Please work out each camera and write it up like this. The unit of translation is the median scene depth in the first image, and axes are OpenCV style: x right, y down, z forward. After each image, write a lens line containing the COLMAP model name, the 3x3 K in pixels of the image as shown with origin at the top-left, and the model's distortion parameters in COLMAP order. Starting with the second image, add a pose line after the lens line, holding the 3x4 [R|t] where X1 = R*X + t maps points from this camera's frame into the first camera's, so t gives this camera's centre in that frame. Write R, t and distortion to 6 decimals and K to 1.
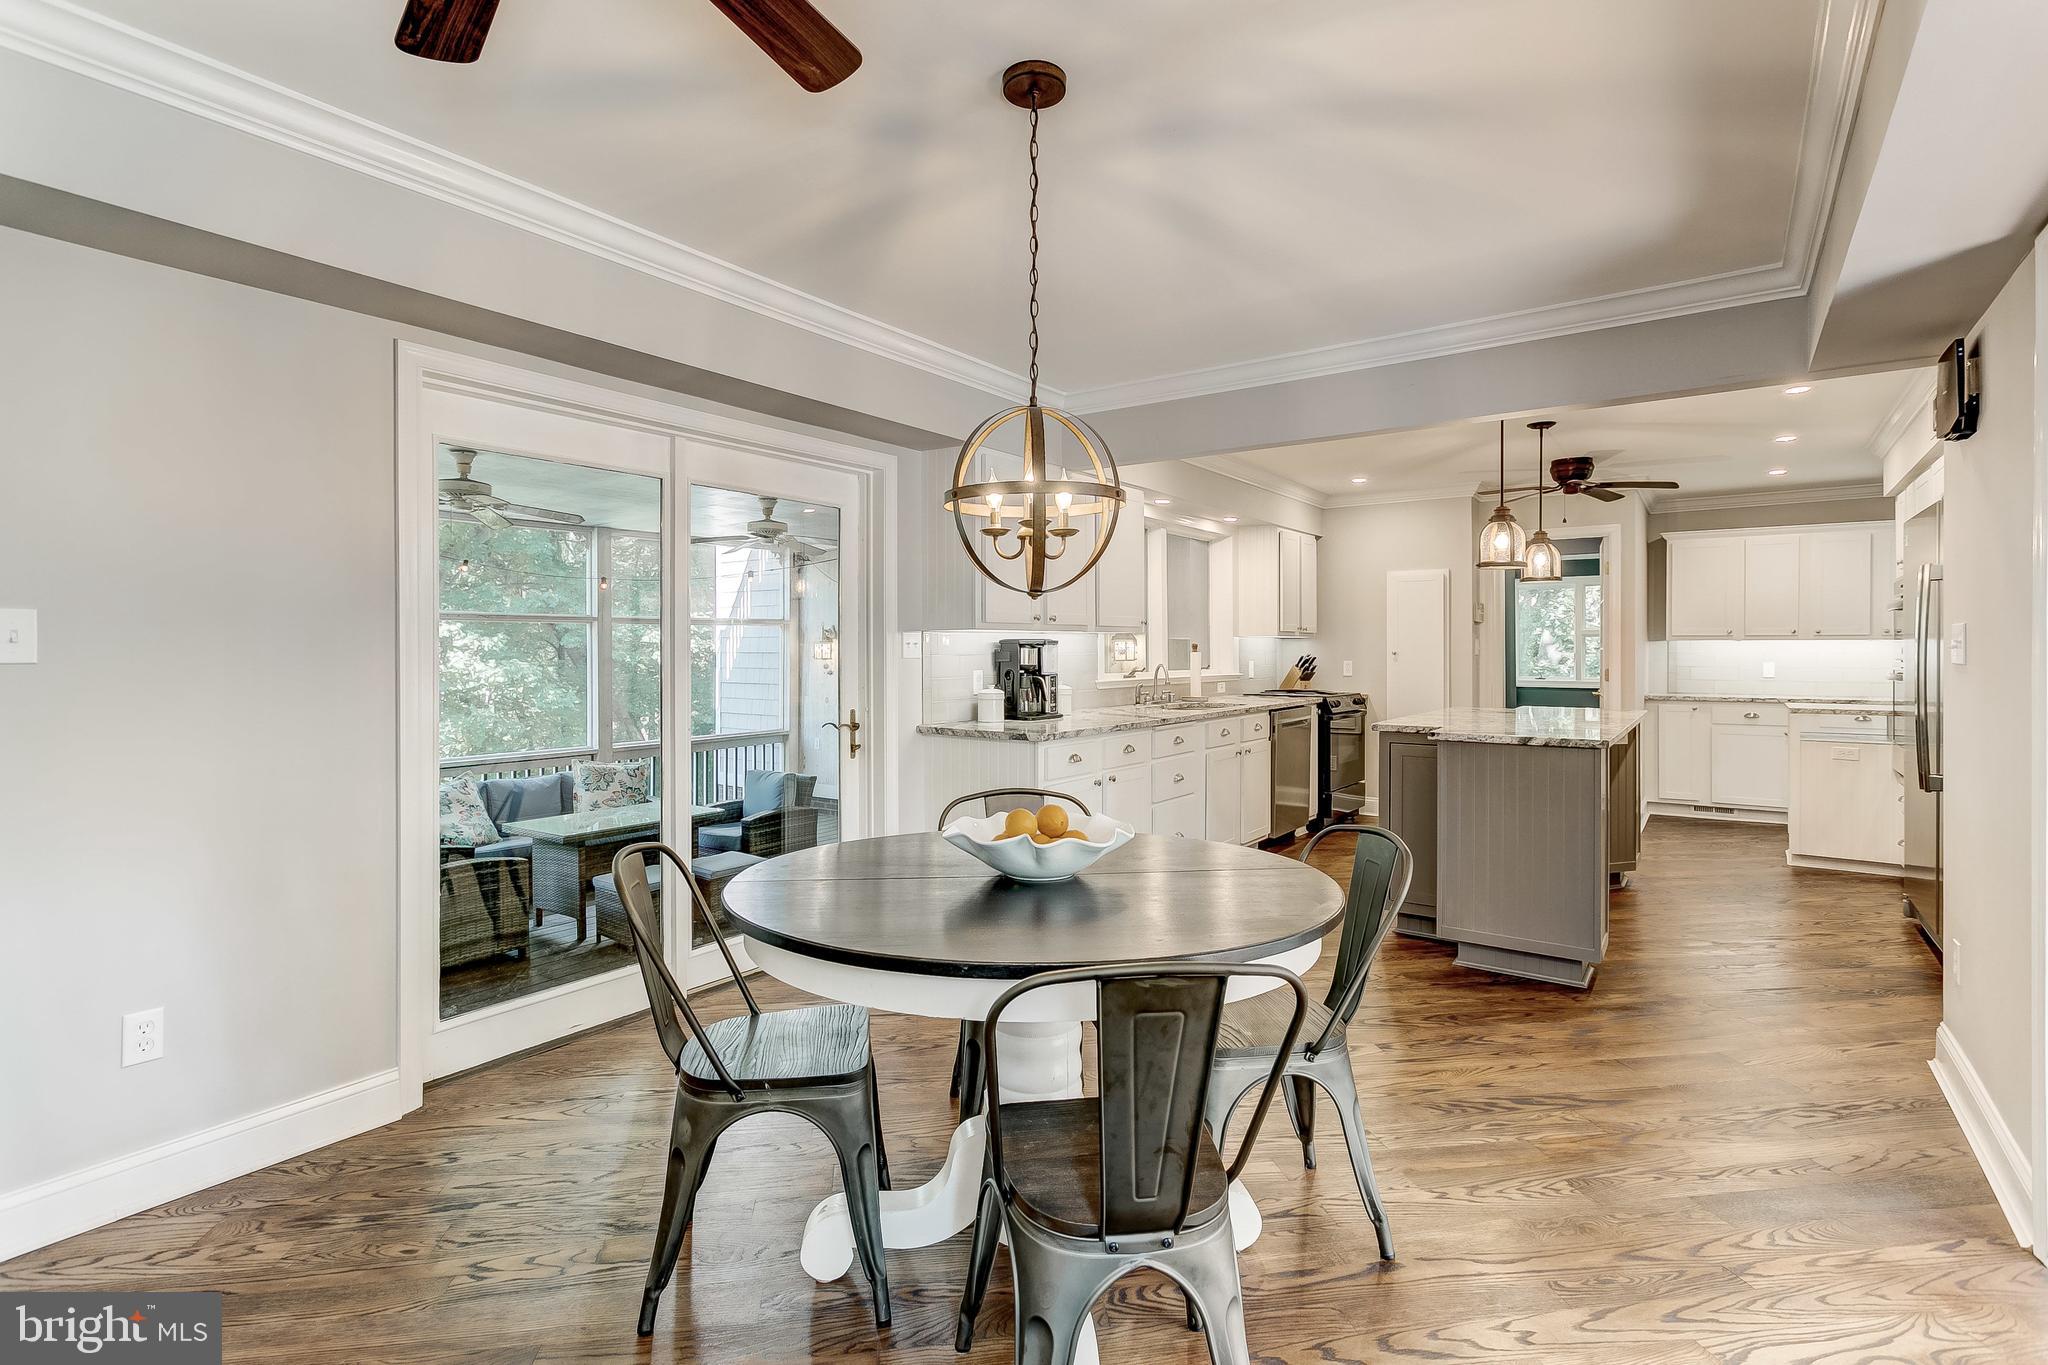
lens RADIAL K [[975.0, 0, 1004.2], [0, 975.0, 656.6], [0, 0, 1]] dist [-0.002319, -0.001112]
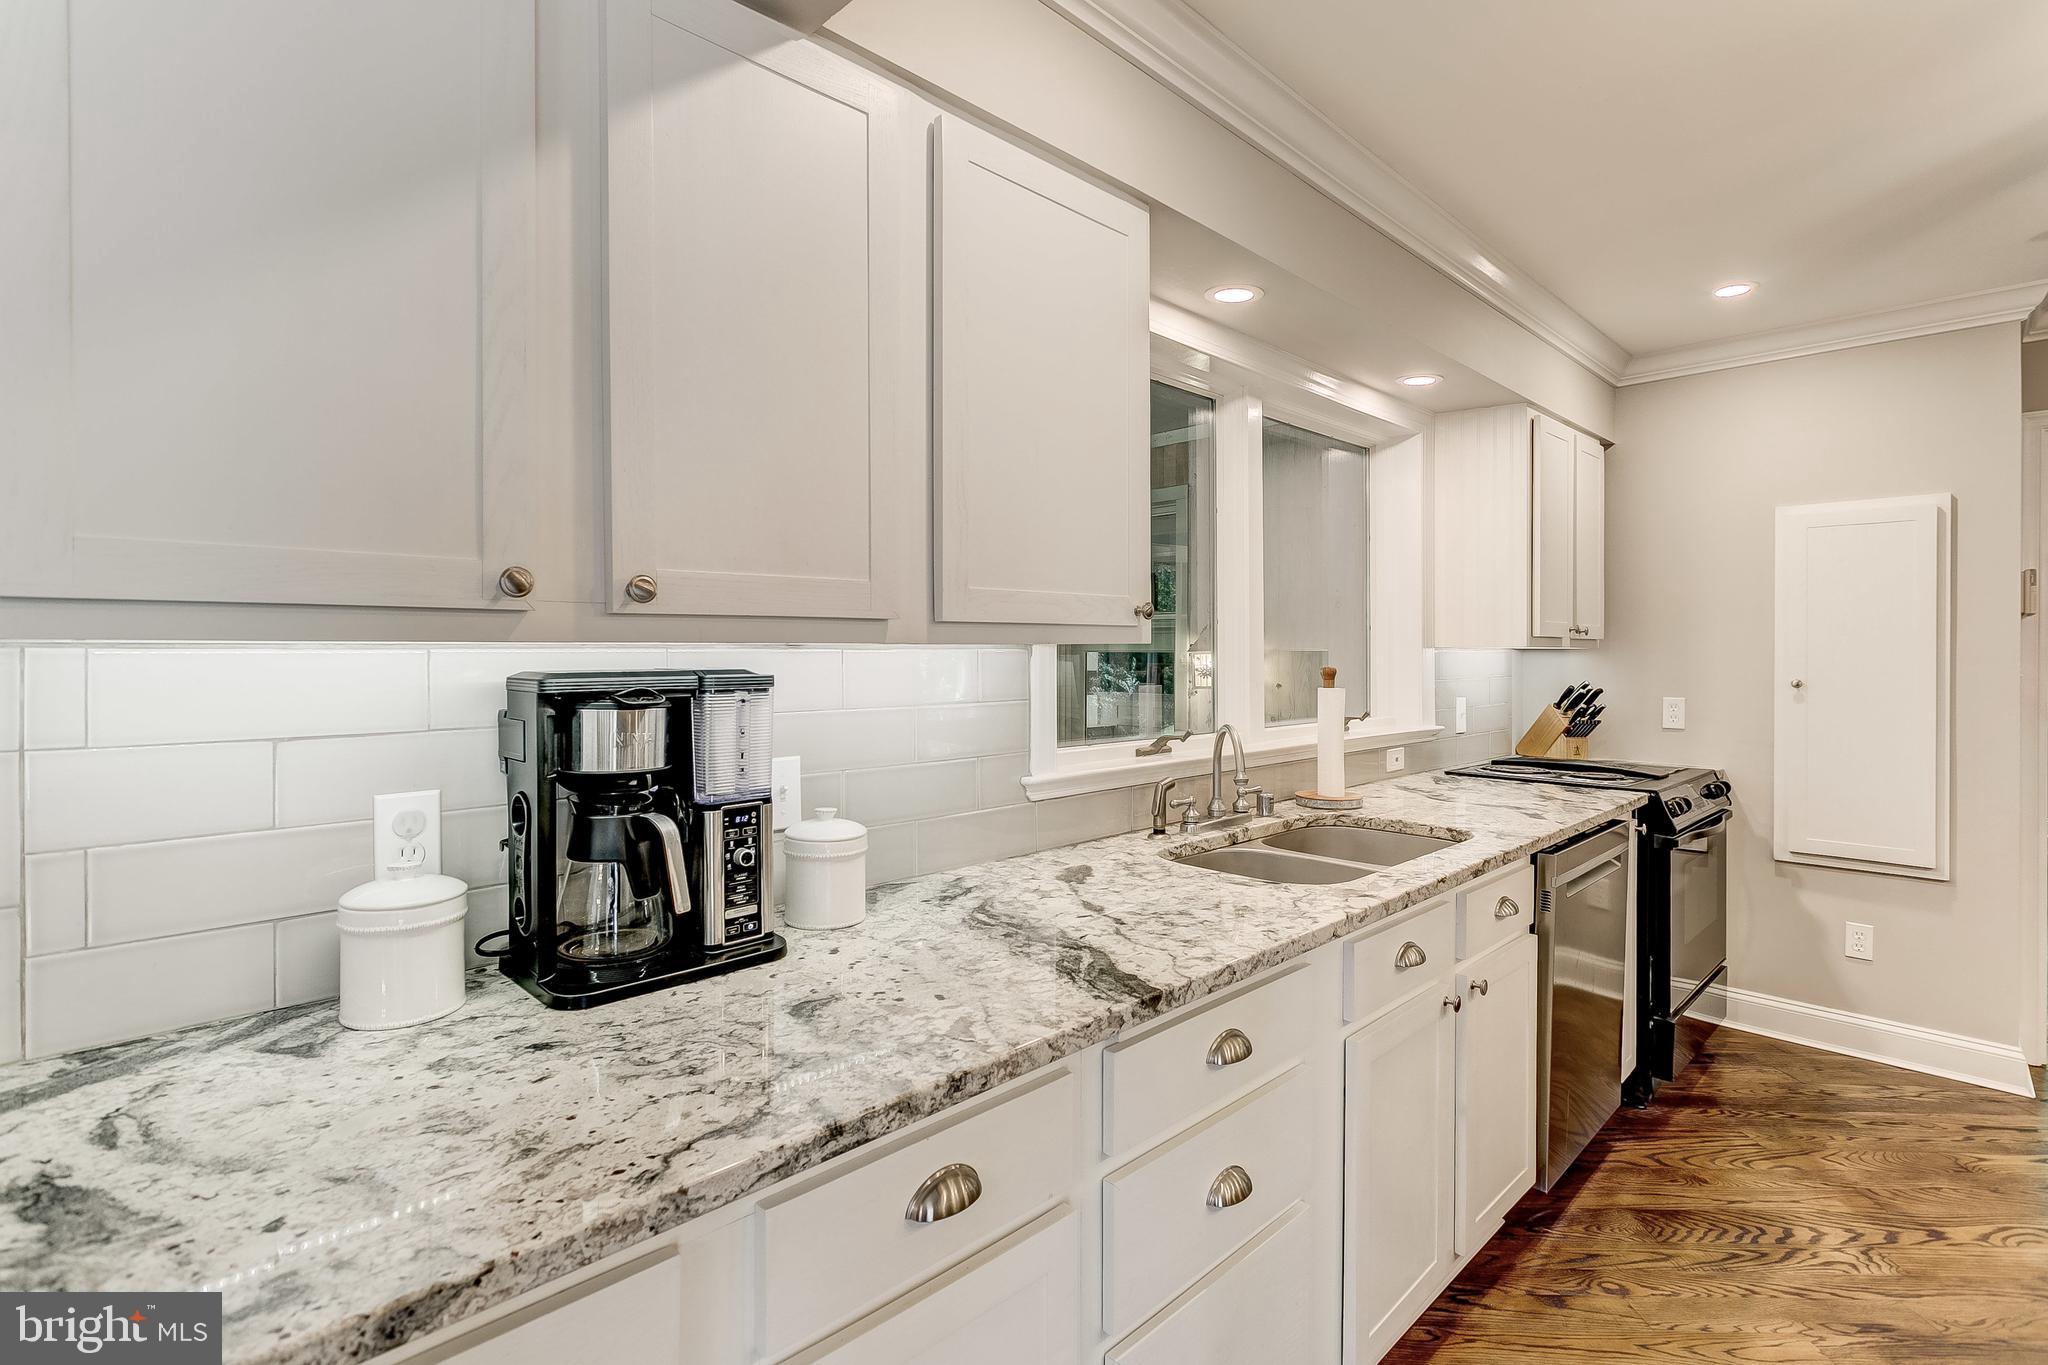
lens RADIAL K [[975.0, 0, 1001.5], [0, 975.0, 660.3], [0, 0, 1]] dist [-0.002319, -0.001112]
pose [[0.986206, 0.003739, -0.165478, 0.112261], [-0.003431, 0.999992, 0.002152, -0.014613], [0.165485, -0.001555, 0.986211, 0.503382]]
